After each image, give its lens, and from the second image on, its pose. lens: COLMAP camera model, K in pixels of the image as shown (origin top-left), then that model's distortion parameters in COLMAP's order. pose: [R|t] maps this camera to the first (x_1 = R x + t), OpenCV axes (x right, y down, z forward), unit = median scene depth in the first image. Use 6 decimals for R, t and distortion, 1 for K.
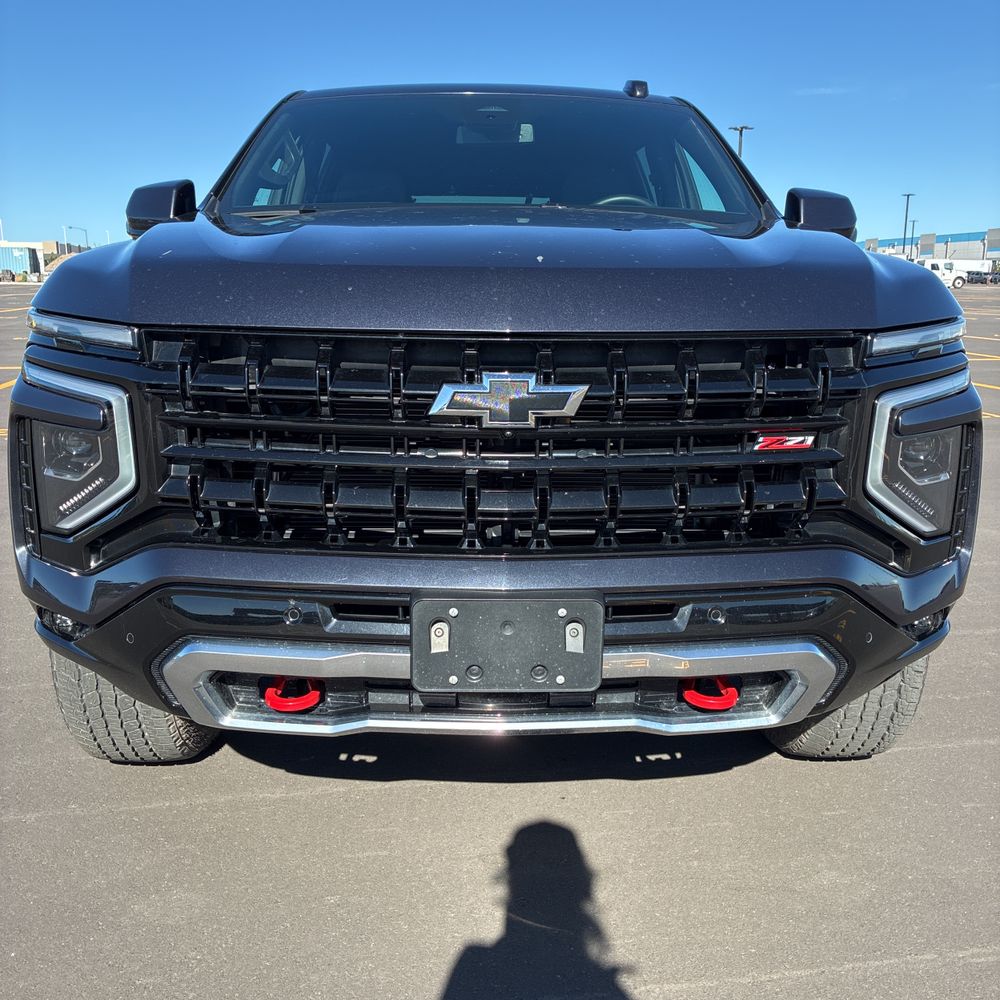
lens RADIAL K [[1015.4, 0, 500.0], [0, 1015.4, 500.0], [0, 0, 1]] dist [0.025016, -0.027104]
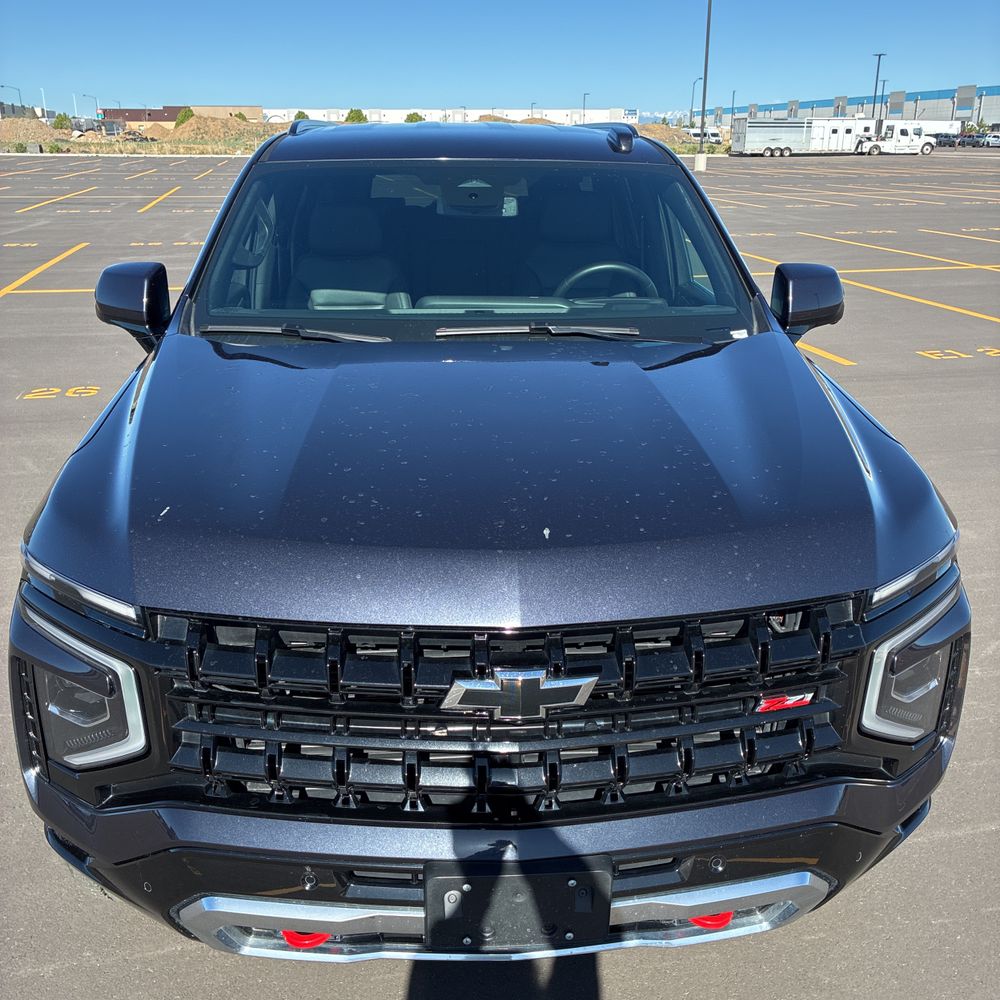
lens RADIAL K [[1015.4, 0, 500.0], [0, 1015.4, 500.0], [0, 0, 1]] dist [0.025016, -0.027104]
pose [[0.999261, -0.015187, 0.035315, -0.039747], [0.010679, 0.992163, 0.124491, -0.378171], [-0.036929, -0.124021, 0.991592, 0.018222]]
